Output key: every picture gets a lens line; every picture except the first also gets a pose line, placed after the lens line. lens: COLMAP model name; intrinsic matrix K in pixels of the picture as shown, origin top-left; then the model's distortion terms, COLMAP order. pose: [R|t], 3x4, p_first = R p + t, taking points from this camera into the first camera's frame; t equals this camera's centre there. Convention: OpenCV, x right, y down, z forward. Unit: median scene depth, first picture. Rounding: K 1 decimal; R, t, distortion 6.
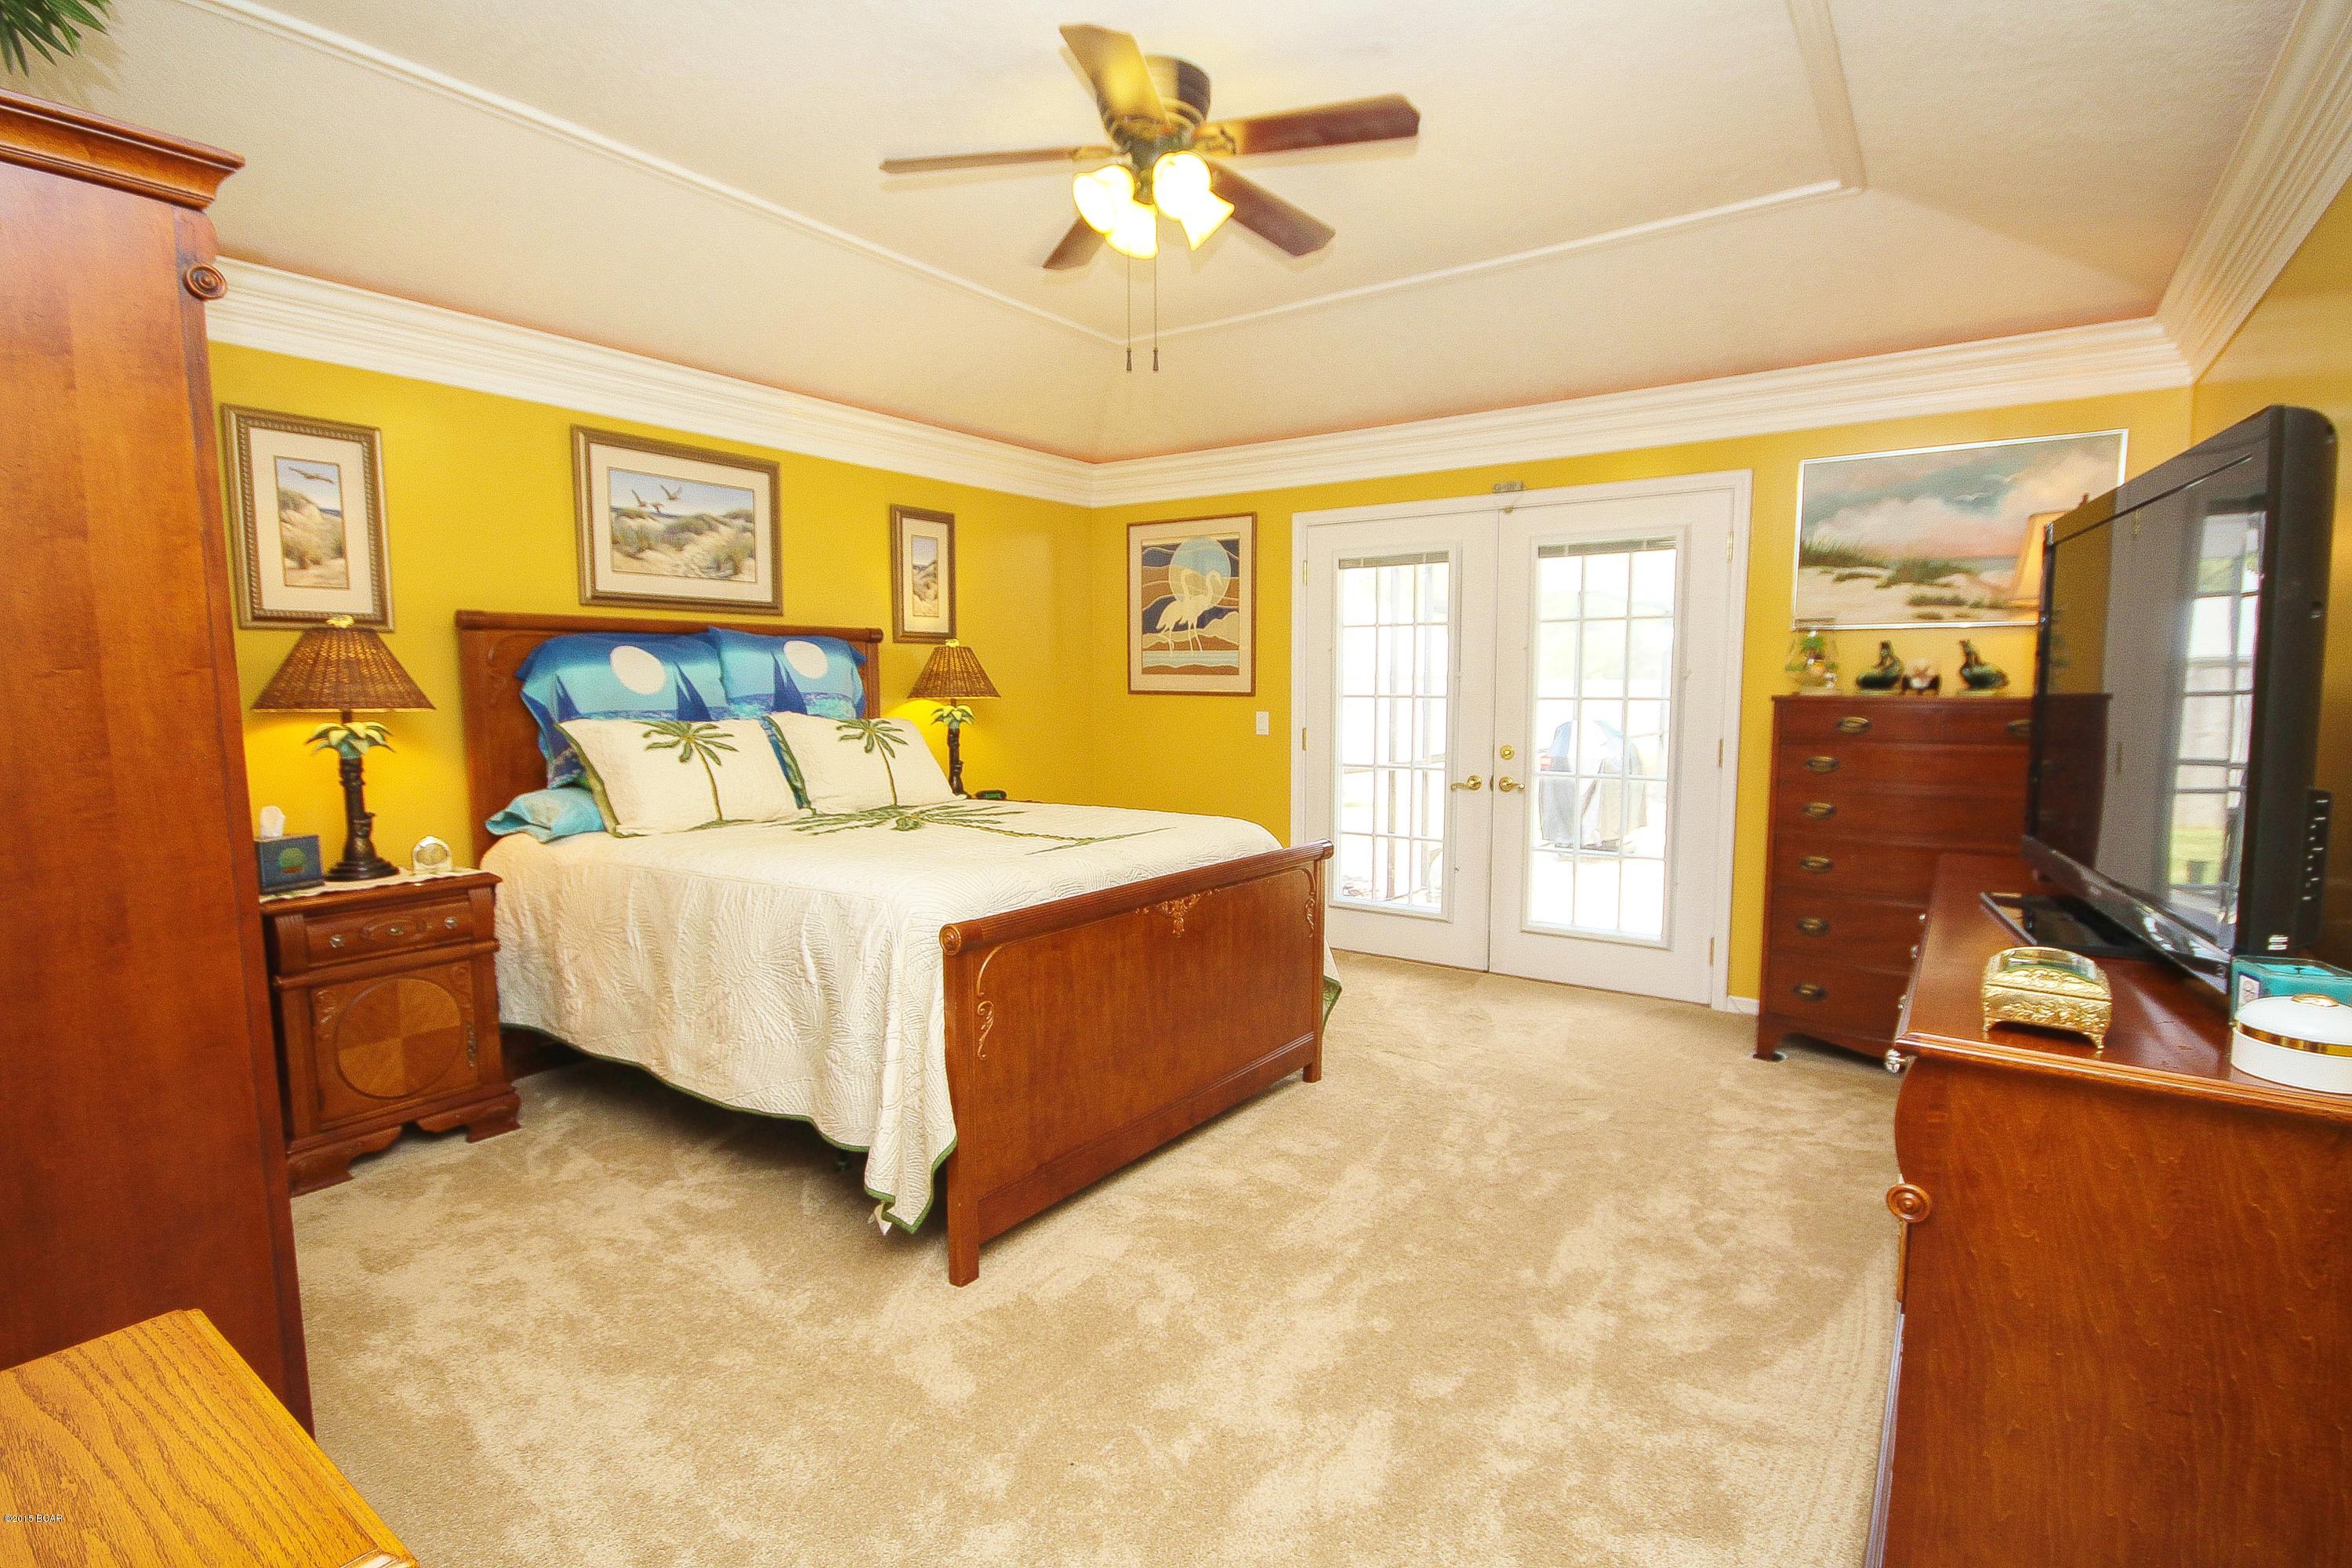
lens RADIAL K [[1127.8, 0, 1175.1], [0, 1127.8, 784.4], [0, 0, 1]] dist [-0.005022, -0.000400]
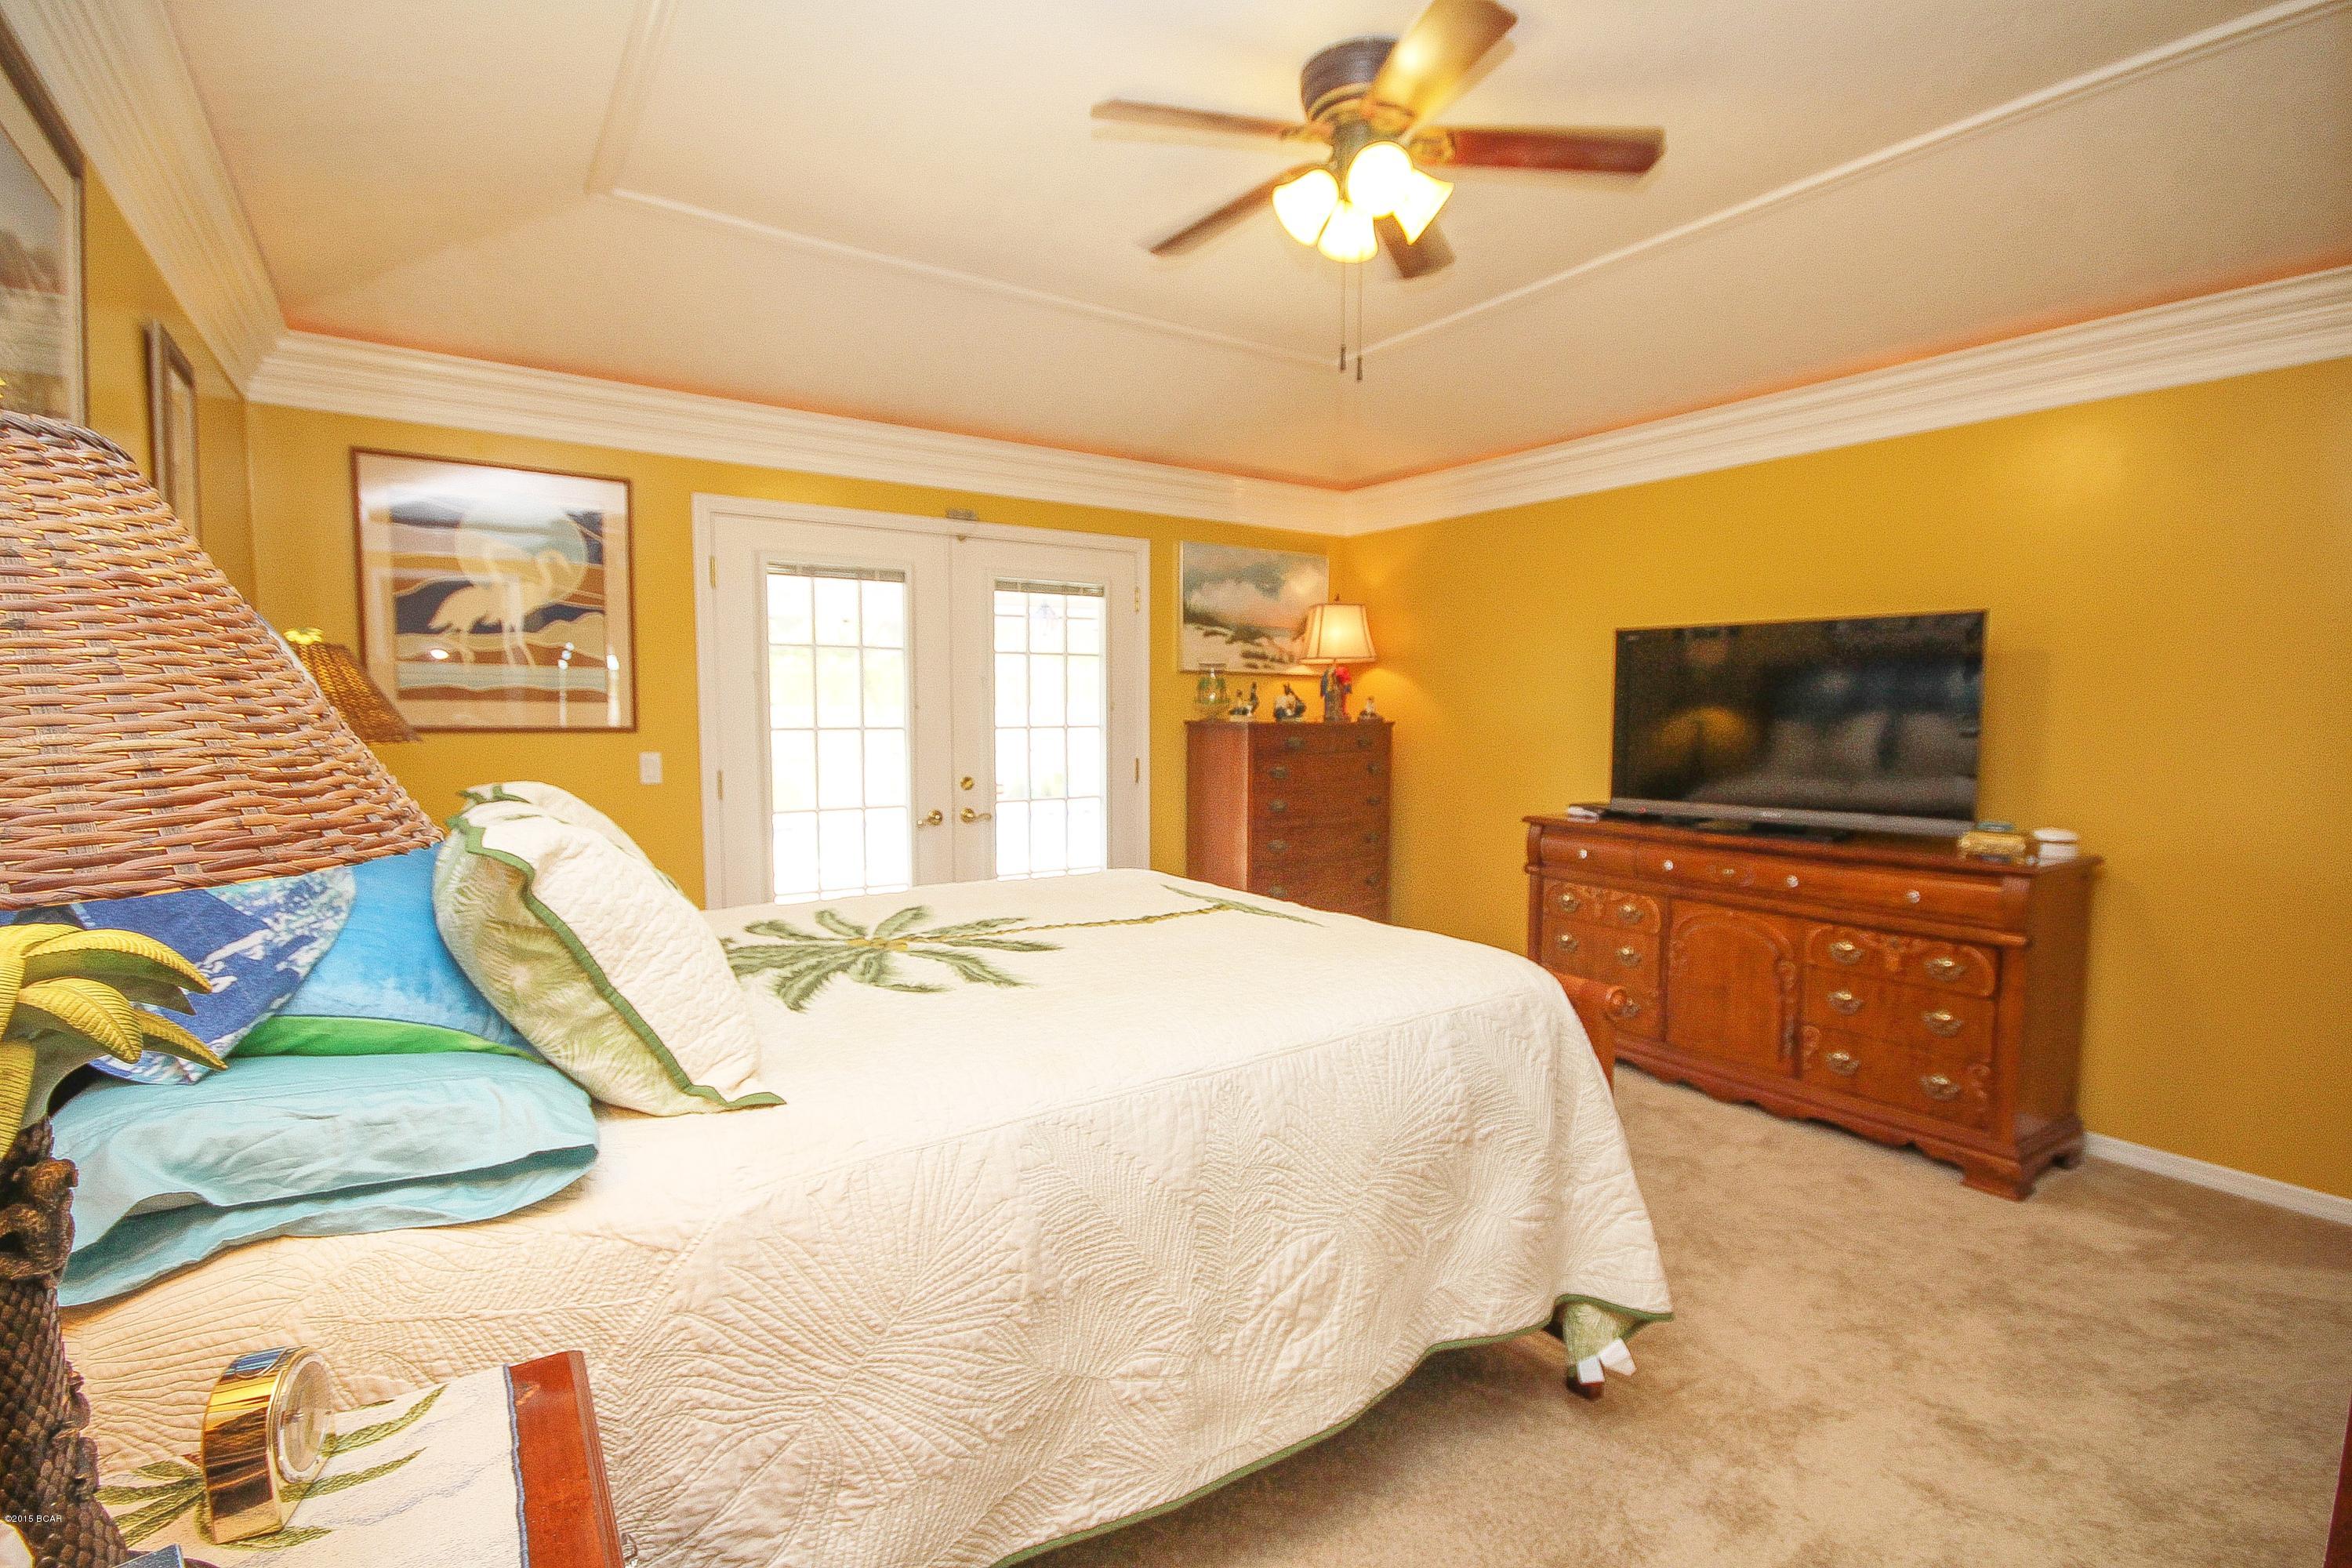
lens RADIAL K [[1127.8, 0, 1183.7], [0, 1127.8, 779.8], [0, 0, 1]] dist [-0.005022, -0.000400]
pose [[0.337067, -0.064559, 0.939264, -0.485652], [0.078070, 0.996127, 0.040451, -0.048250], [-0.938238, 0.059693, 0.340802, 0.415387]]
